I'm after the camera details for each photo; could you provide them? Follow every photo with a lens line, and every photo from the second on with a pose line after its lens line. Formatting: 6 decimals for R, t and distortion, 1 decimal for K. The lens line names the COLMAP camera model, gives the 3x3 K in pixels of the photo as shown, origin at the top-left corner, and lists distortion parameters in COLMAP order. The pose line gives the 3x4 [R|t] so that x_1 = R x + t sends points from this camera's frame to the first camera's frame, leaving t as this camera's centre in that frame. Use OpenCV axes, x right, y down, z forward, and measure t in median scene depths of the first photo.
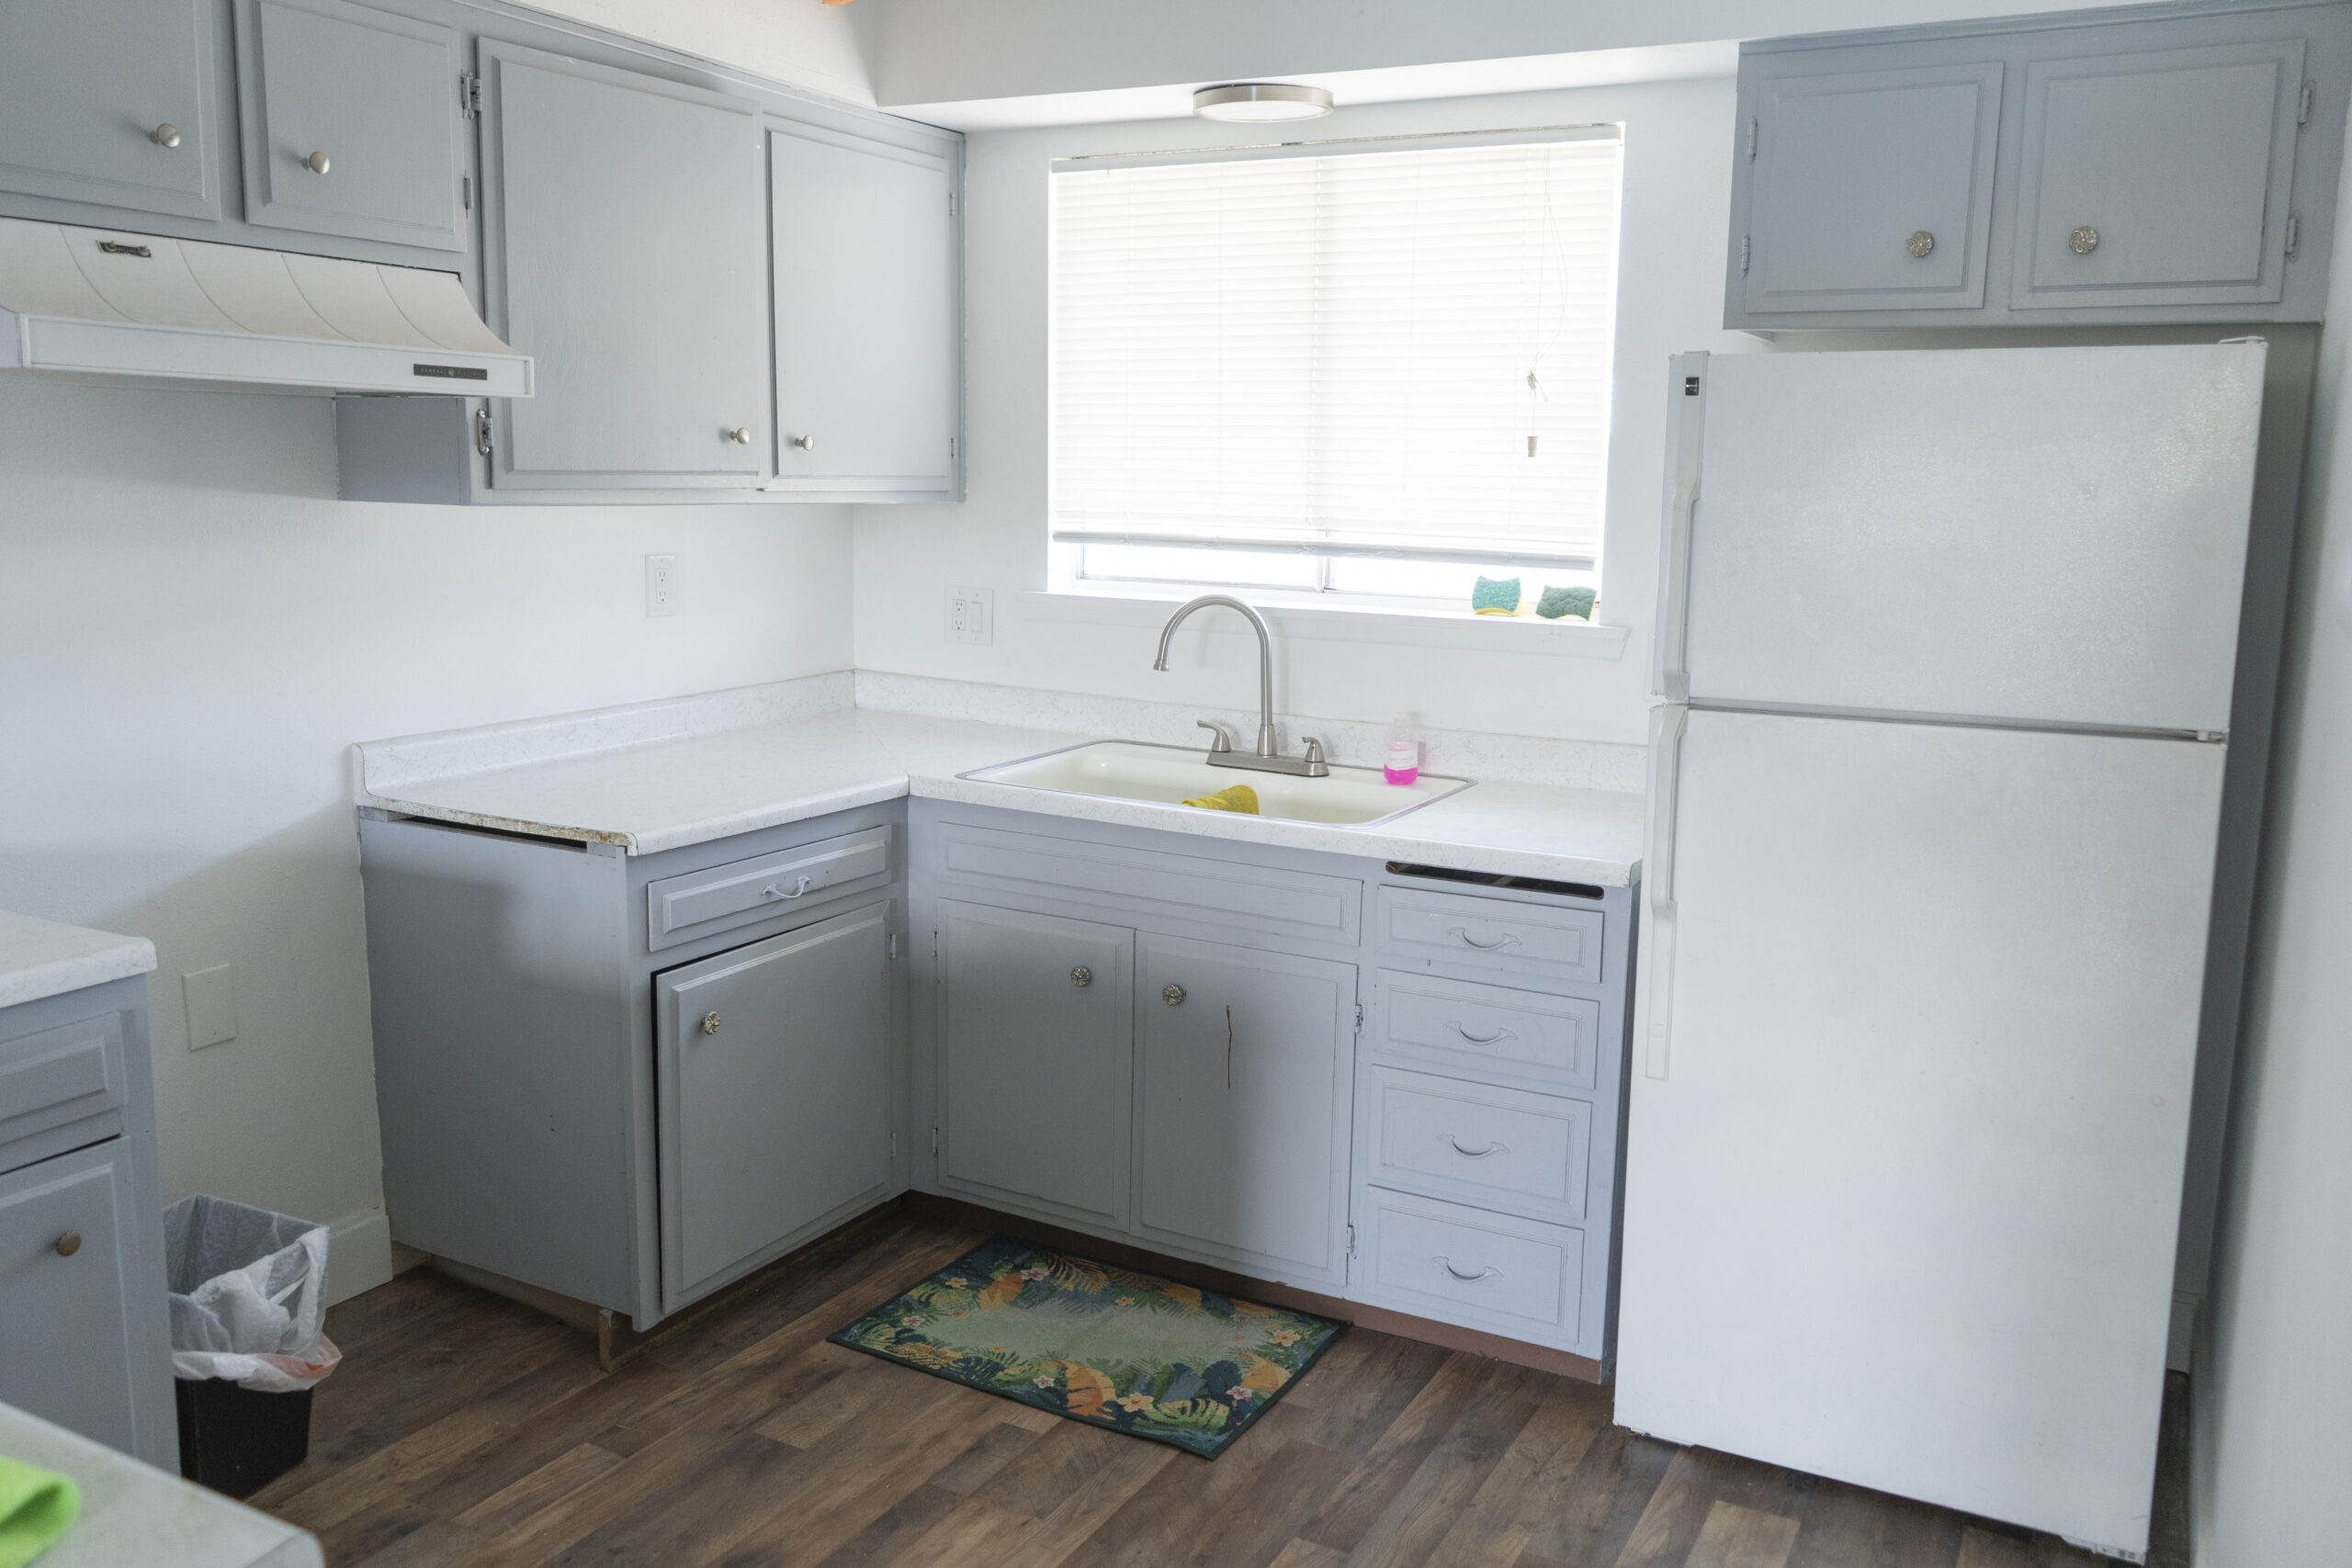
lens RADIAL K [[1874.9, 0, 1144.8], [0, 1874.9, 788.5], [0, 0, 1]] dist [-0.009254, 0.003429]
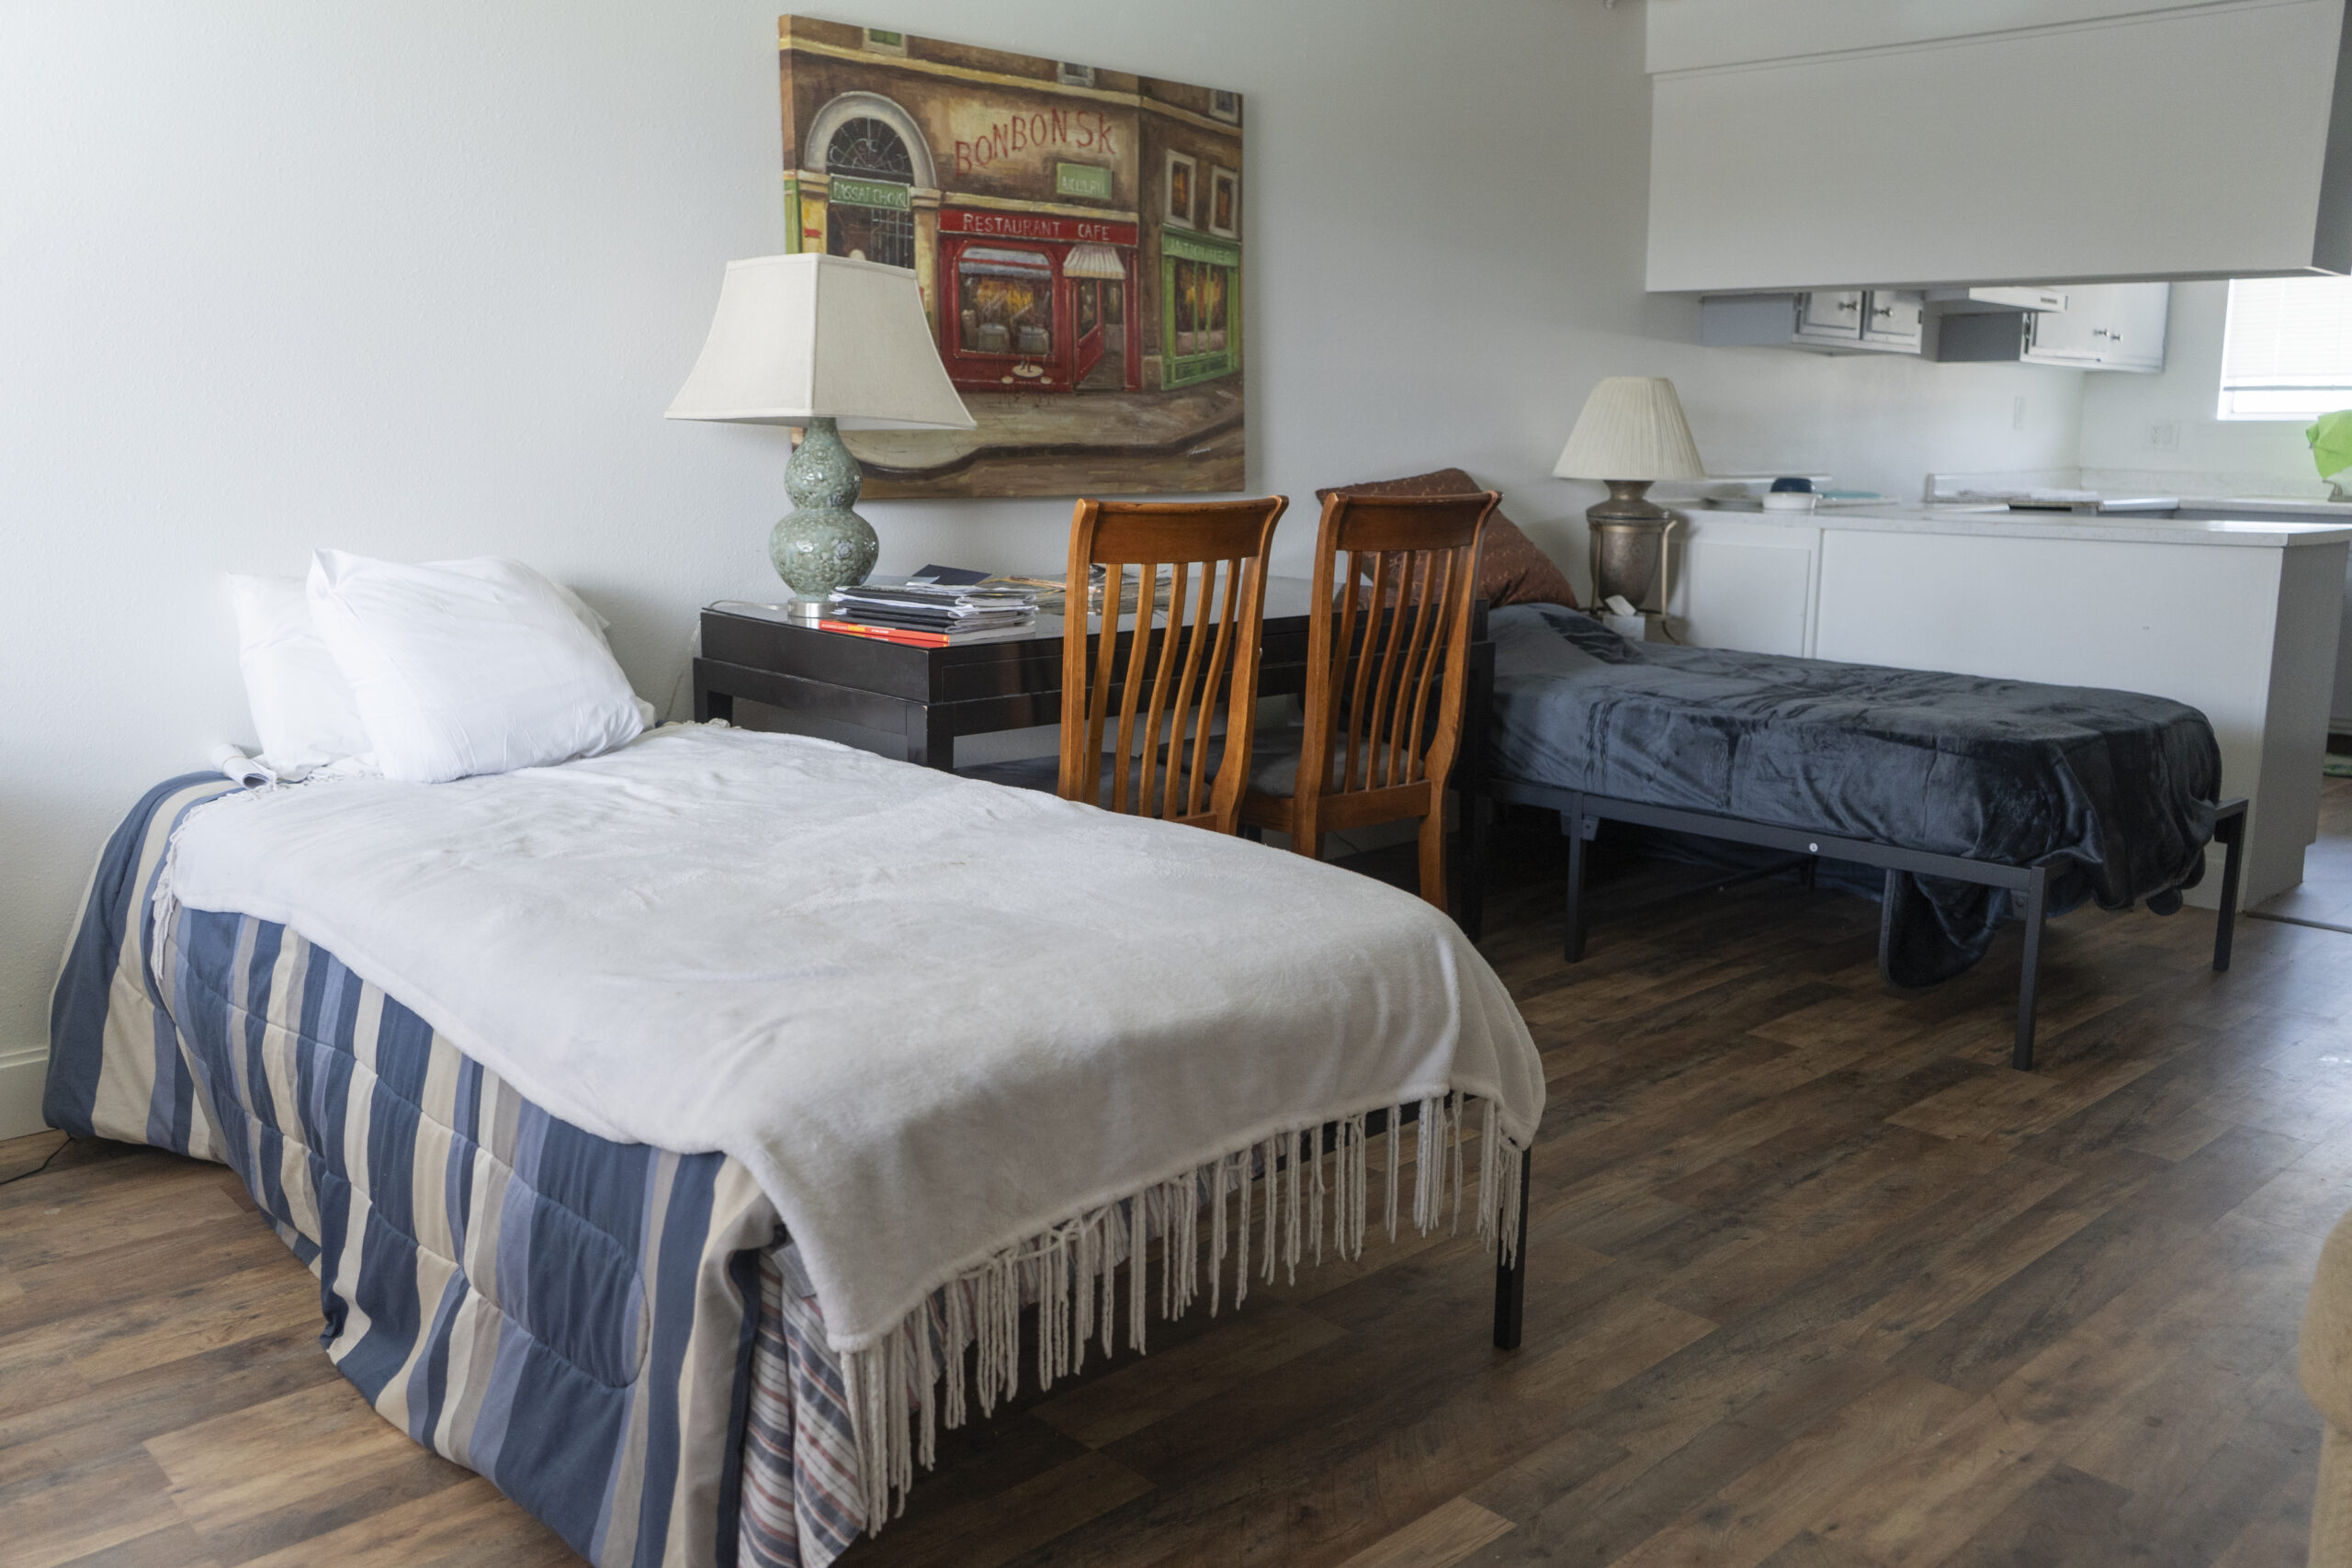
lens RADIAL K [[1874.9, 0, 1144.8], [0, 1874.9, 788.5], [0, 0, 1]] dist [-0.009254, 0.003429]
pose [[0.943630, 0.049019, -0.327354, -0.489995], [-0.044331, 0.998780, 0.021773, 0.305405], [0.328021, -0.006034, 0.944651, -1.256131]]
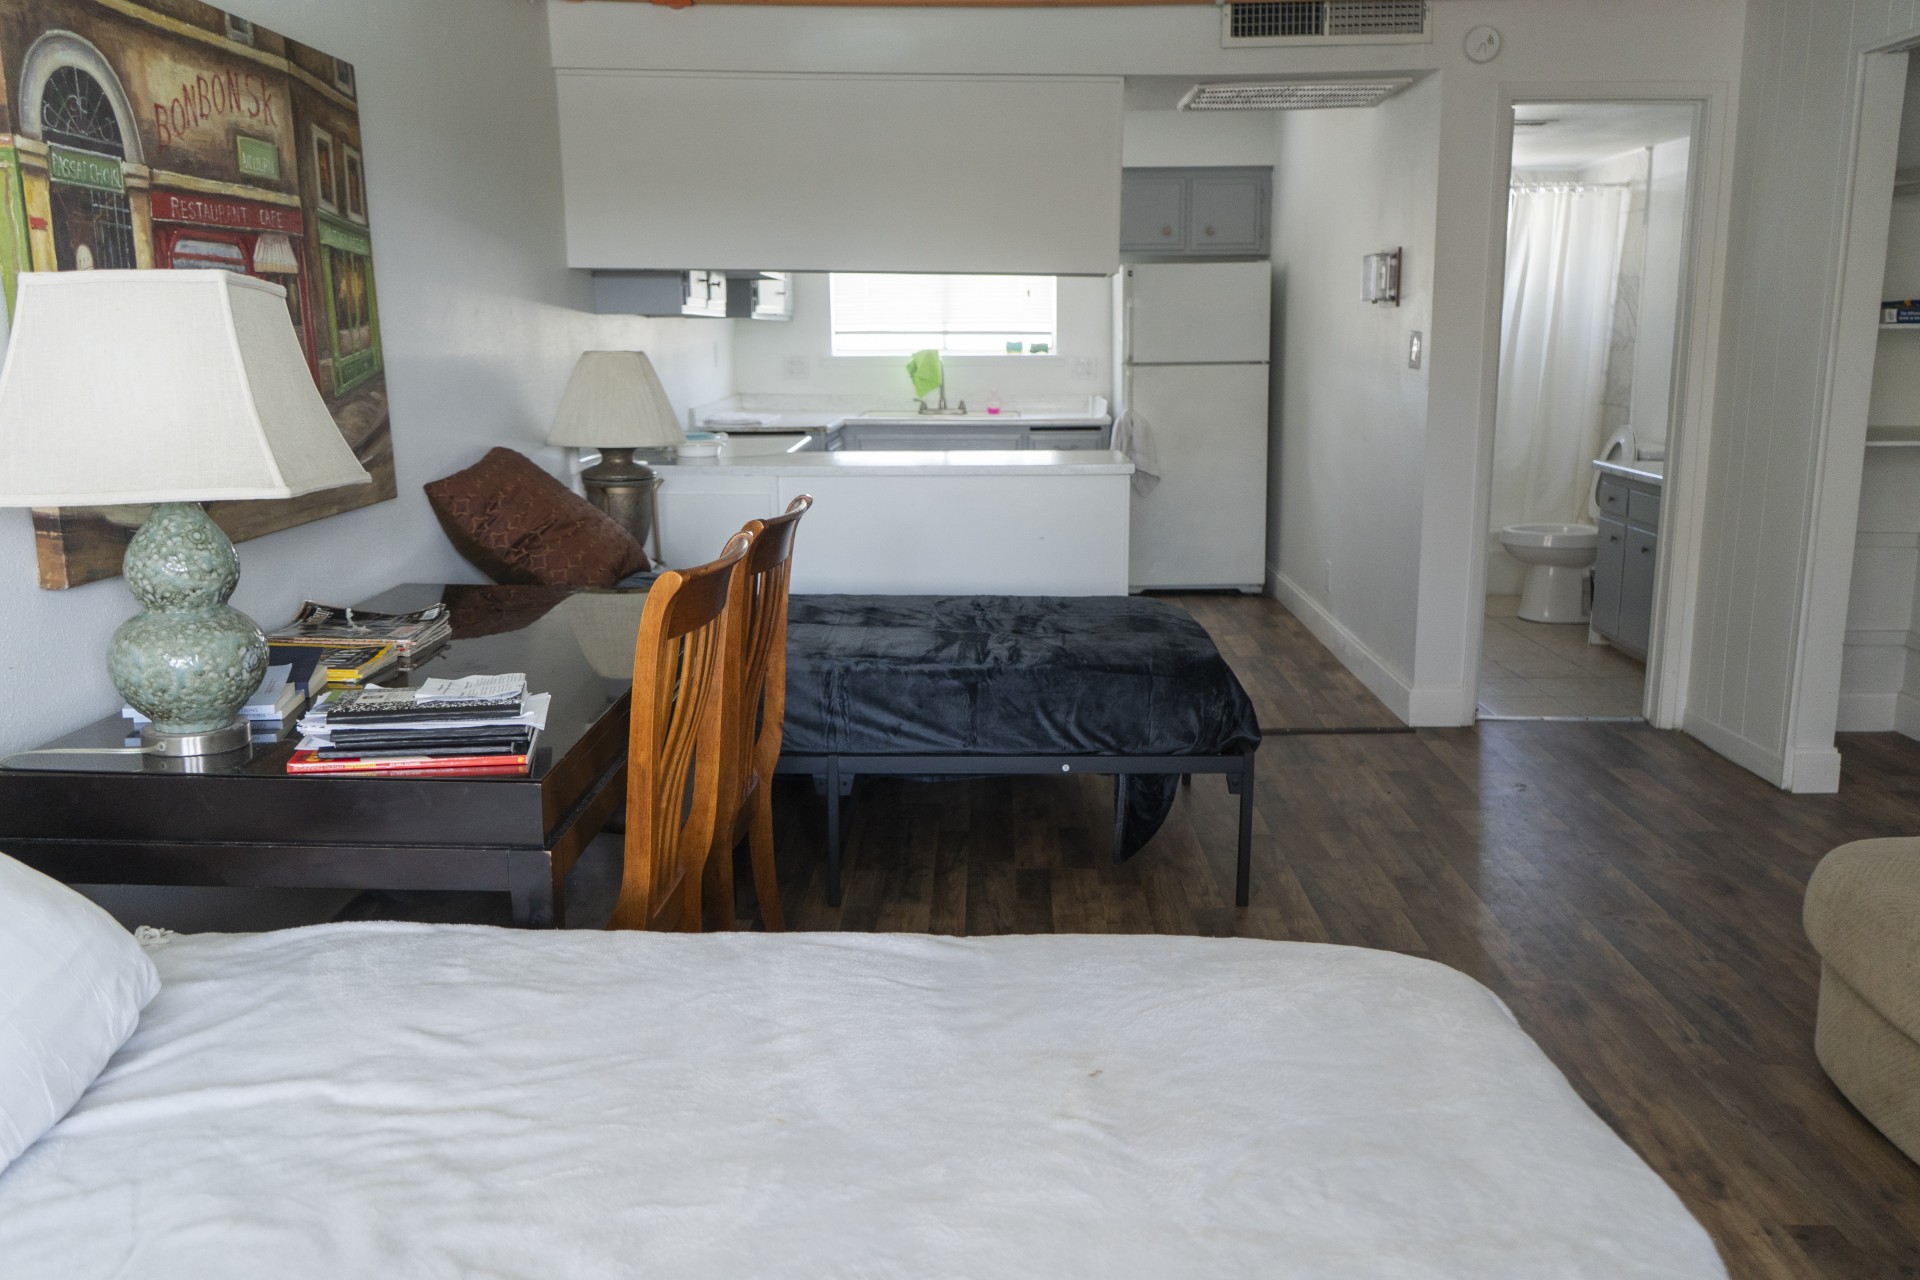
lens RADIAL K [[1530.7, 0, 934.5], [0, 1530.7, 643.7], [0, 0, 1]] dist [-0.009254, 0.003429]
pose [[0.895503, -0.112962, 0.430482, -0.976519], [0.096610, 0.993528, 0.059739, 0.194636], [-0.434444, -0.011908, 0.900620, -1.042737]]
